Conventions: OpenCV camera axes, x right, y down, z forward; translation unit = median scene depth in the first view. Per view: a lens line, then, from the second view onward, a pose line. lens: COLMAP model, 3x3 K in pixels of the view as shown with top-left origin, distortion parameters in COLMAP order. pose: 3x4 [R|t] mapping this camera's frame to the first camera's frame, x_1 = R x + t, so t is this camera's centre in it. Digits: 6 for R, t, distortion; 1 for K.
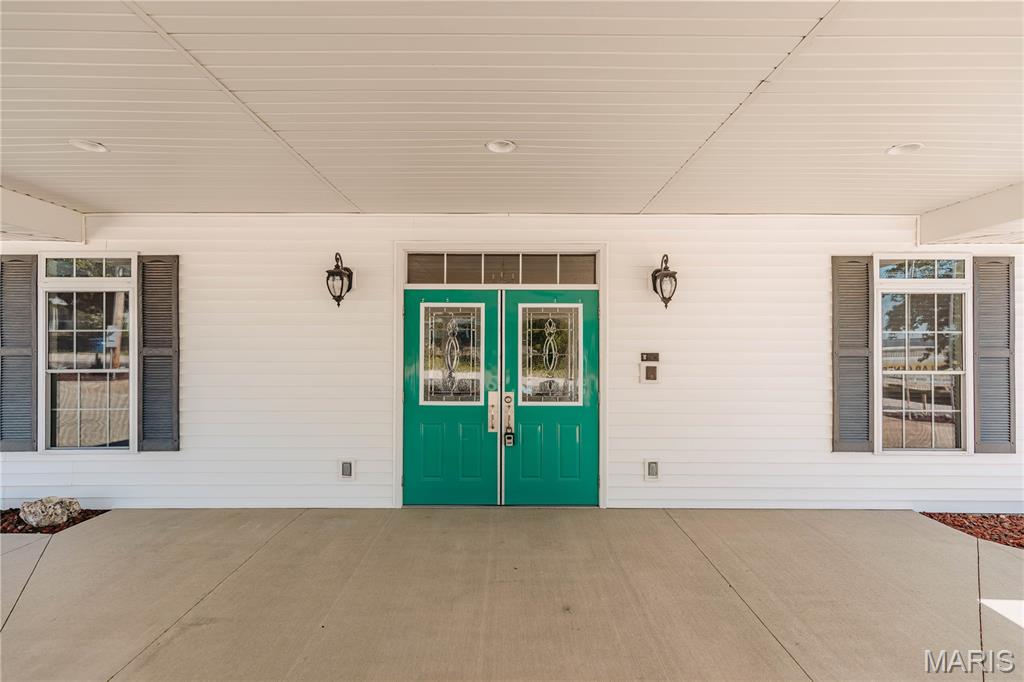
lens RADIAL K [[480.9, 0, 504.3], [0, 480.9, 333.2], [0, 0, 1]] dist [0.000258, 0.000454]
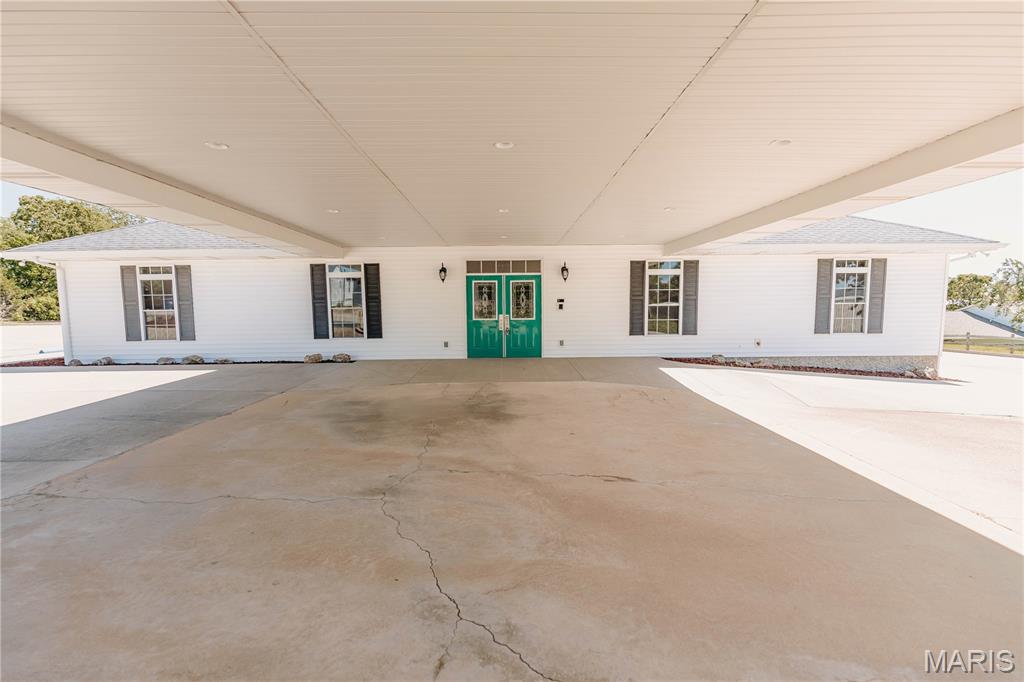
lens RADIAL K [[480.9, 0, 515.6], [0, 480.9, 350.5], [0, 0, 1]] dist [0.000258, 0.000454]
pose [[0.999924, -0.012041, 0.002549, 0.047600], [0.011854, 0.997893, 0.063787, 0.151607], [-0.003312, -0.063752, 0.997960, -1.630408]]
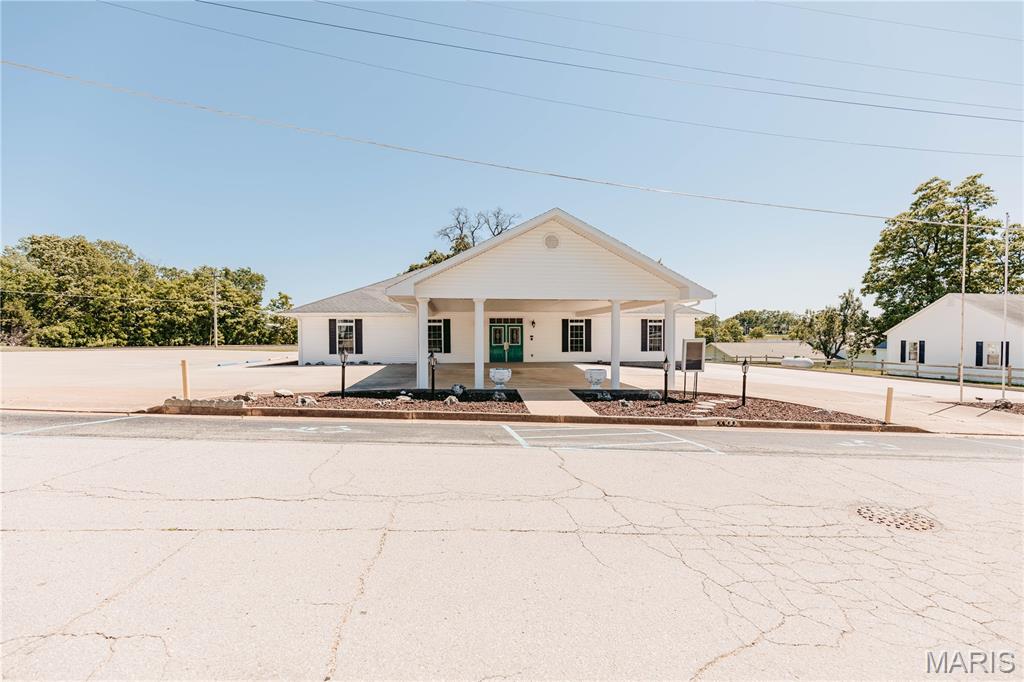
lens RADIAL K [[480.9, 0, 516.6], [0, 480.9, 341.4], [0, 0, 1]] dist [0.000258, 0.000454]
pose [[0.994112, -0.006083, 0.108188, -0.515567], [0.008028, 0.999814, -0.017546, 0.213197], [-0.108061, 0.018311, 0.993976, -4.824971]]
